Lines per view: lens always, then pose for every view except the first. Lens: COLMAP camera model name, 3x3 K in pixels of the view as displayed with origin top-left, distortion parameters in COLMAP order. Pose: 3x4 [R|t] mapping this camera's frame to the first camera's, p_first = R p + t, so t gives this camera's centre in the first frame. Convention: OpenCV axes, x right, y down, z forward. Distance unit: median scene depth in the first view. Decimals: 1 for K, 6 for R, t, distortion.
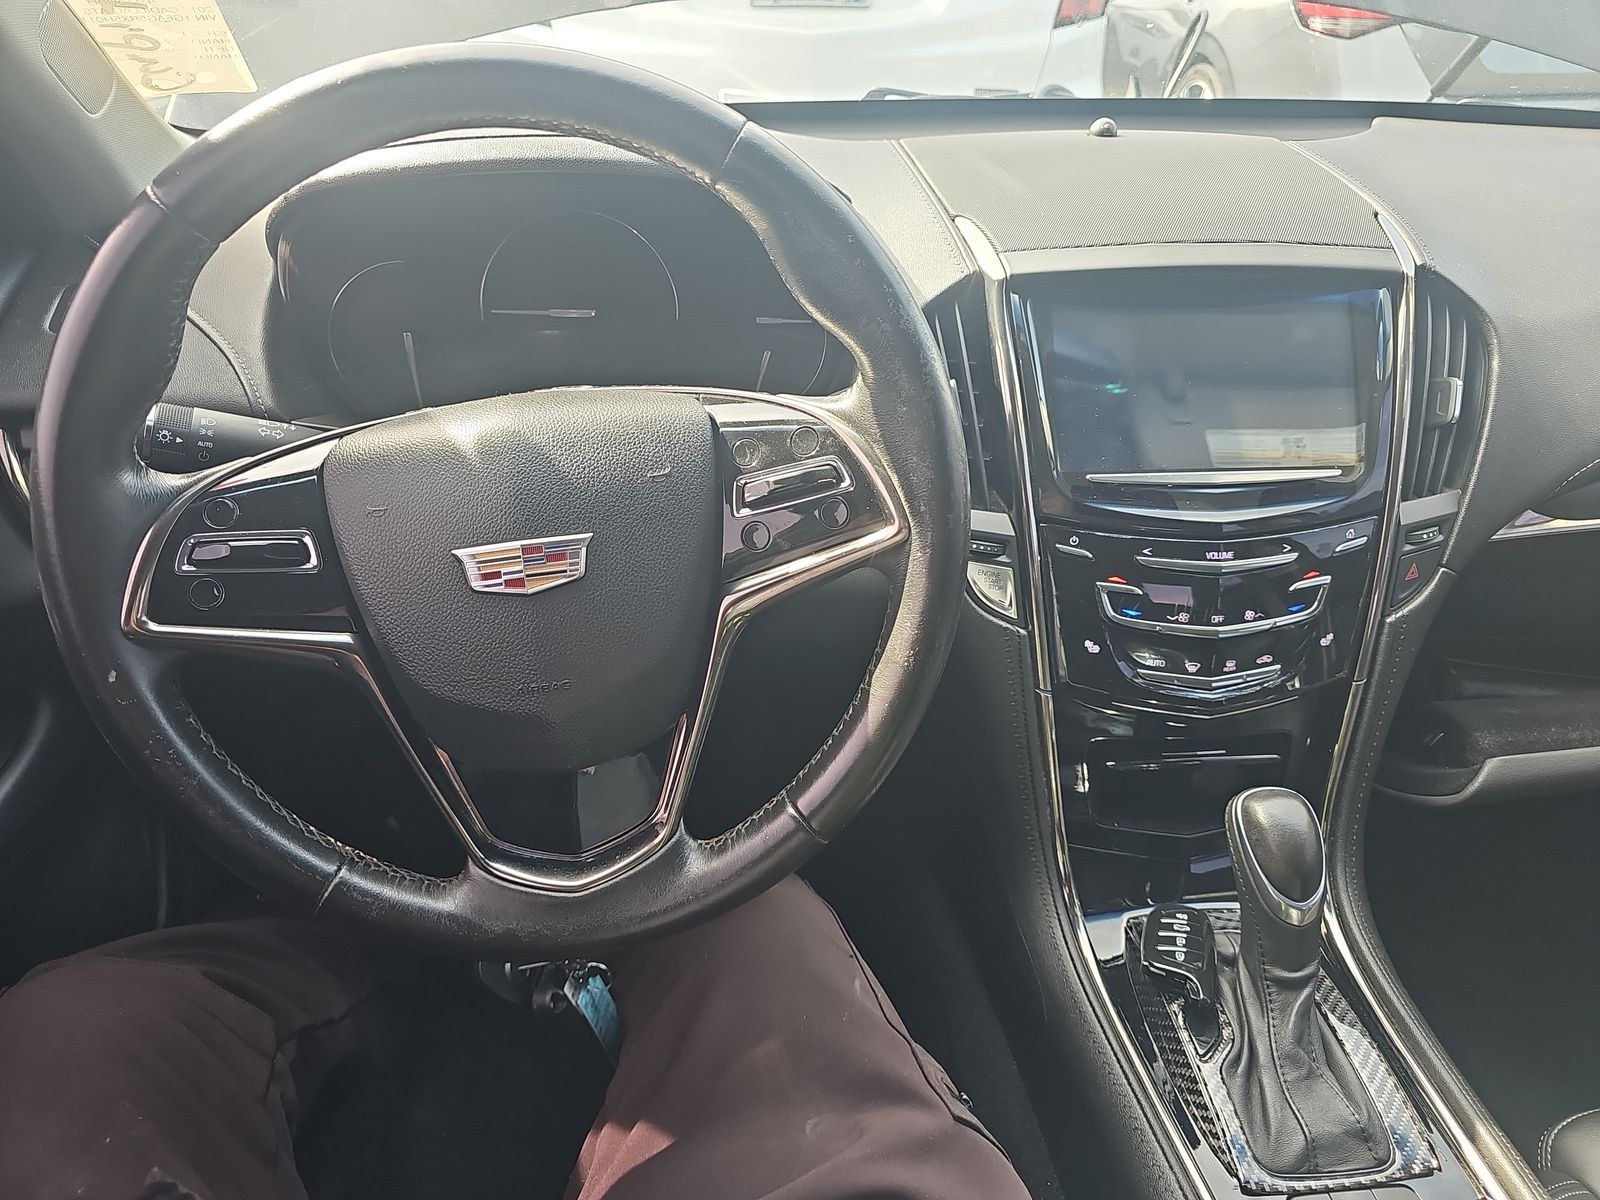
lens RADIAL K [[1134.2, 0, 819.2], [0, 1134.2, 604.1], [0, 0, 1]] dist [0.053675, -0.054868]
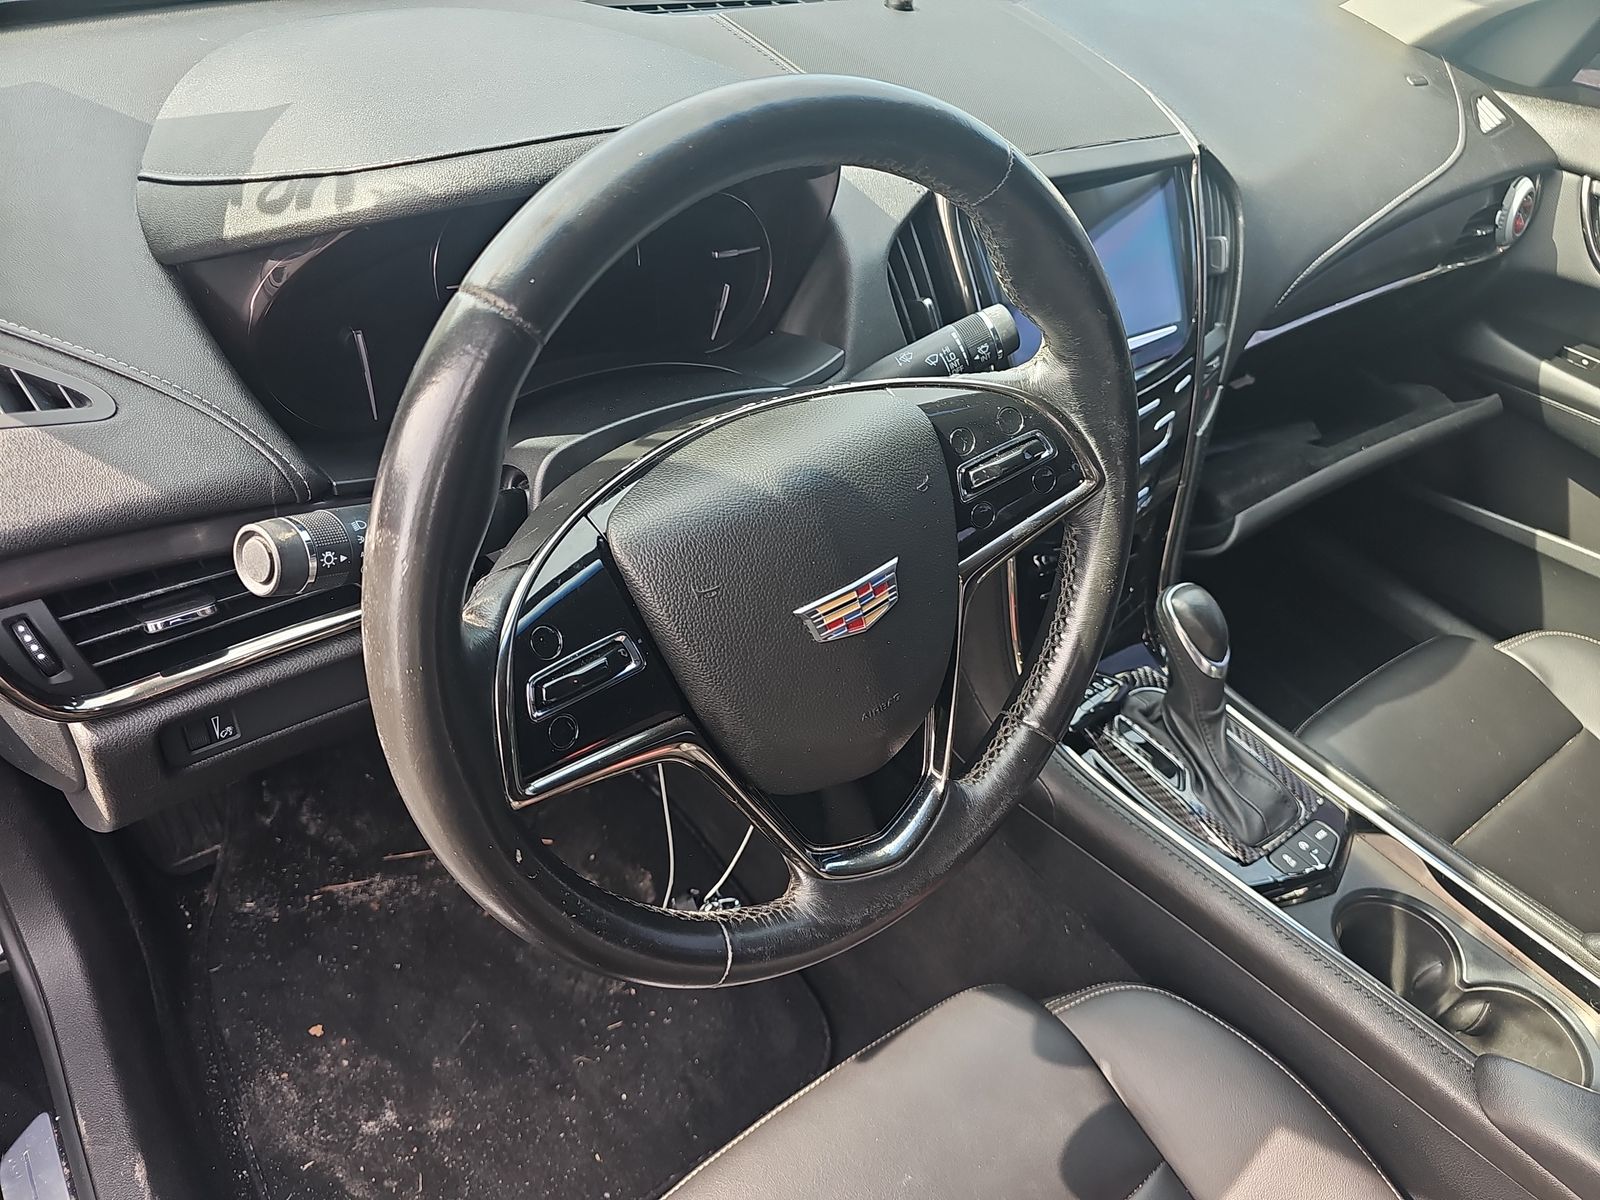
lens RADIAL K [[1134.2, 0, 819.2], [0, 1134.2, 604.1], [0, 0, 1]] dist [0.053675, -0.054868]
pose [[0.826489, -0.280514, 0.488085, -0.662612], [0.163673, 0.949293, 0.268429, -0.265391], [-0.538634, -0.141967, 0.830493, 0.142010]]
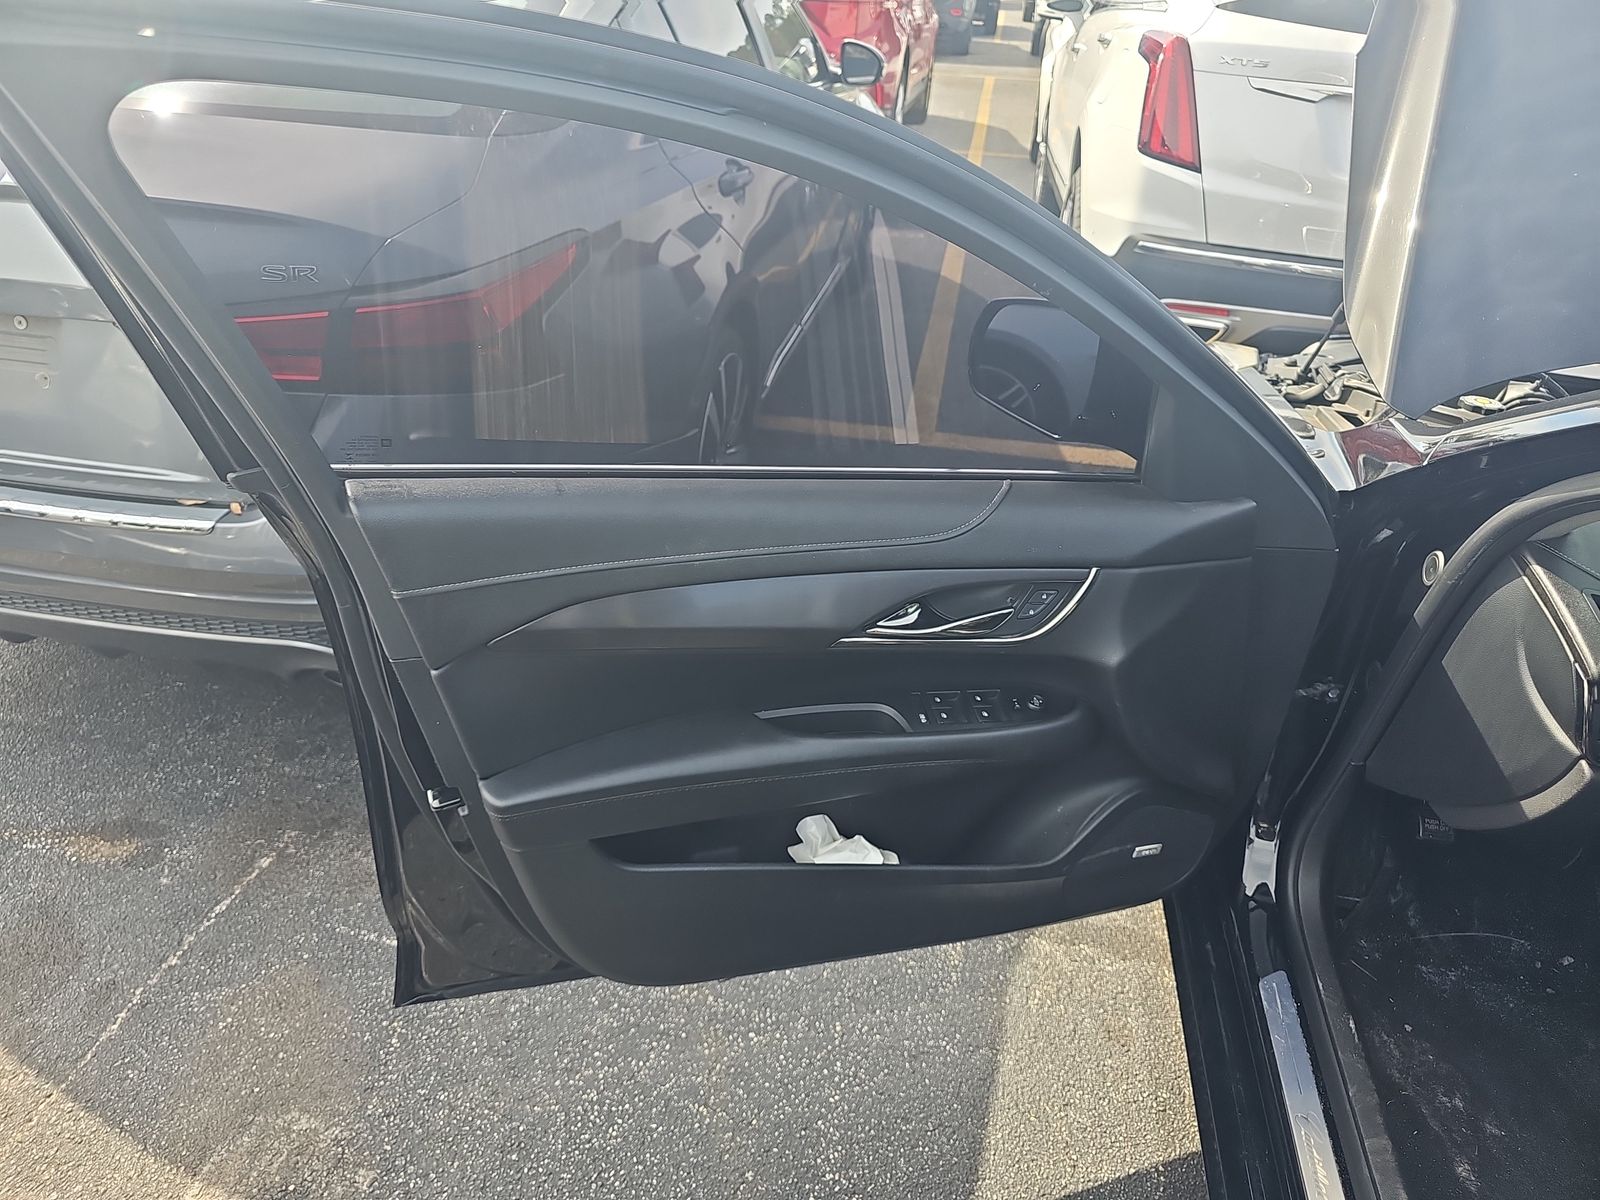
lens RADIAL K [[1134.2, 0, 819.2], [0, 1134.2, 604.1], [0, 0, 1]] dist [0.053675, -0.054868]
pose [[0.976929, 0.191394, -0.094758, -1.828630], [-0.187009, 0.980914, 0.053256, -0.172908], [0.103143, -0.034307, 0.994075, -0.798282]]
